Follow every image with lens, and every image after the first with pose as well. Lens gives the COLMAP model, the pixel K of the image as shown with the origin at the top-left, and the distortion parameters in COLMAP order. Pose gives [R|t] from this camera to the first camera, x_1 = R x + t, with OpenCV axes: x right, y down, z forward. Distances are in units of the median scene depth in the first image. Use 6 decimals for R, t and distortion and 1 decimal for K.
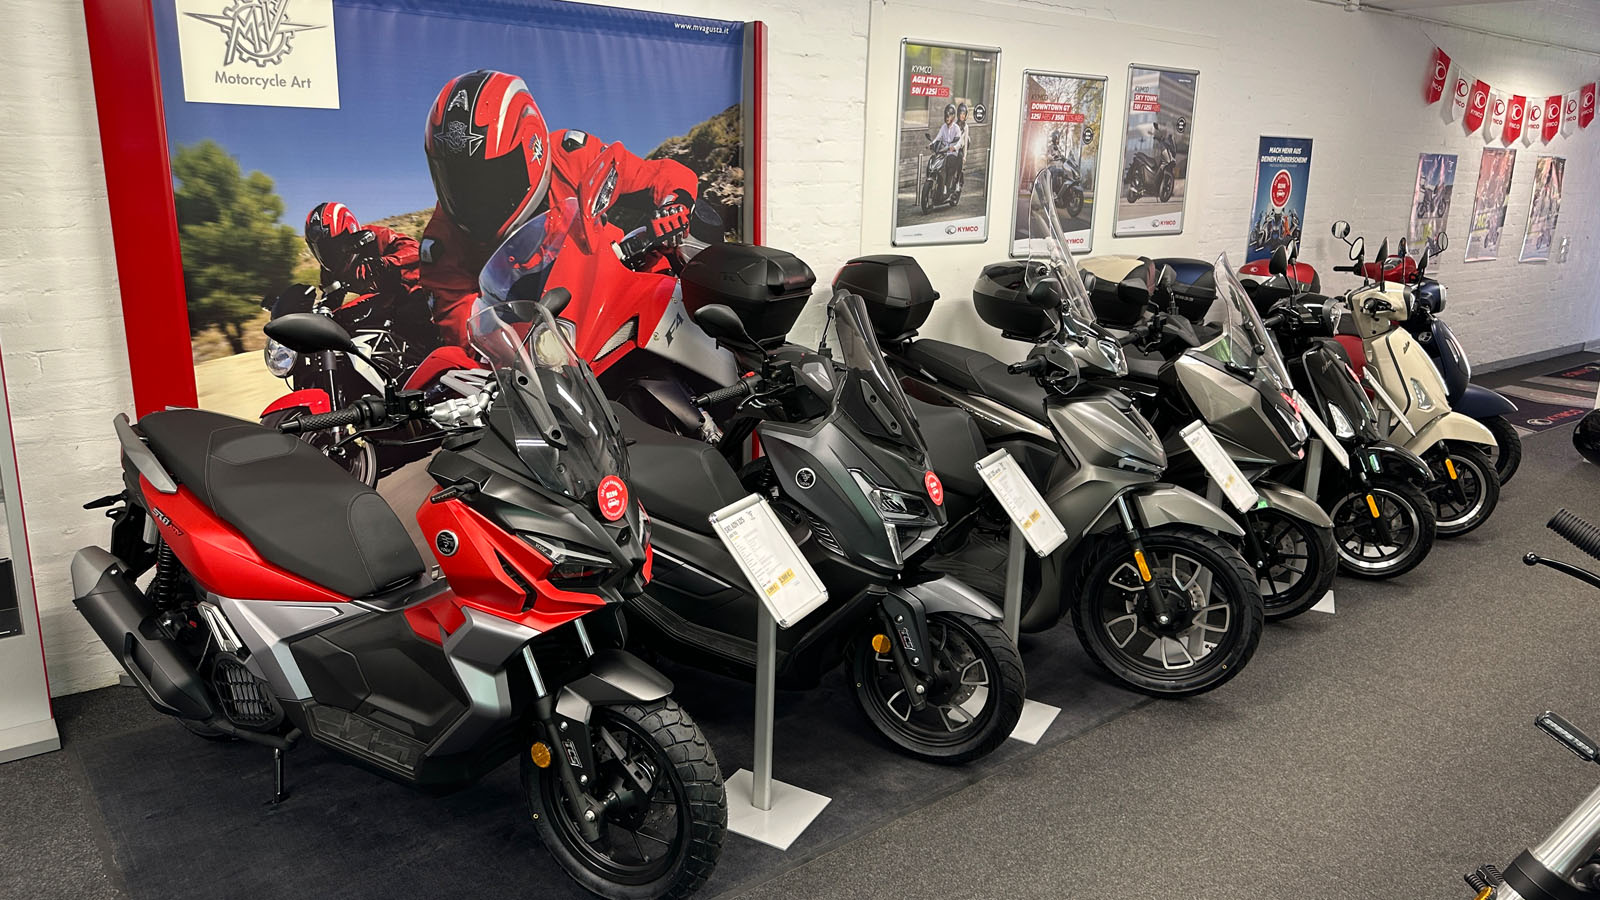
lens RADIAL K [[1156.7, 0, 798.0], [0, 1156.7, 456.5], [0, 0, 1]] dist [0.032066, -0.009948]
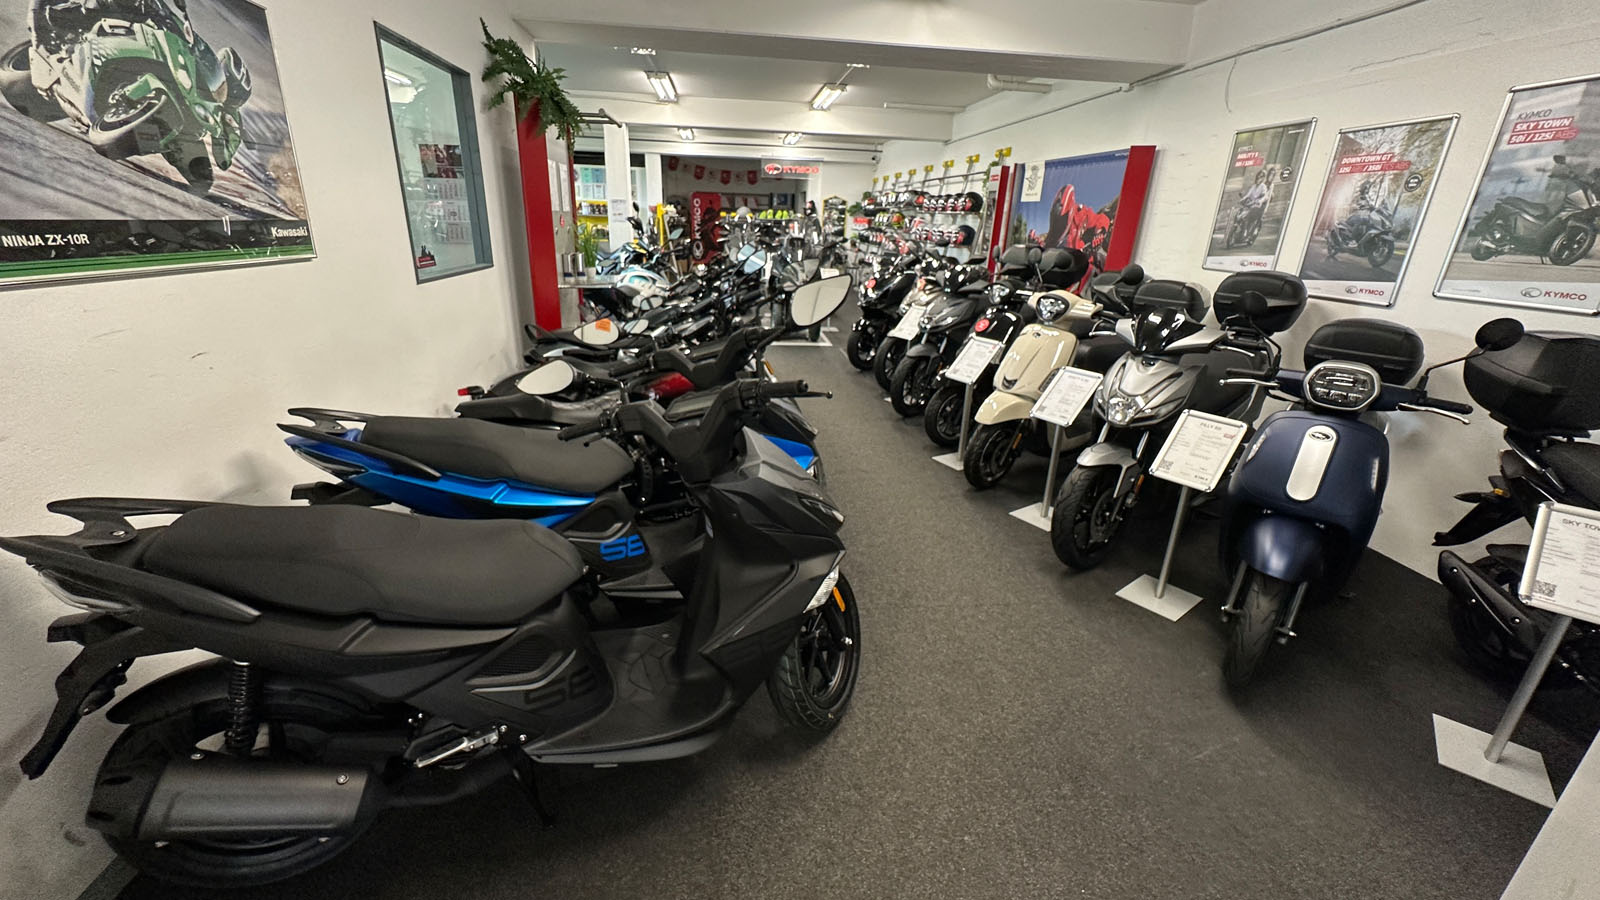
lens RADIAL K [[597.4, 0, 795.1], [0, 597.4, 450.3], [0, 0, 1]] dist [-0.001727, 0.000244]
pose [[-0.551649, 0.292398, -0.781145, 1.029088], [-0.215044, 0.855016, 0.471915, -0.216469], [0.805879, 0.428311, -0.408790, 0.915491]]
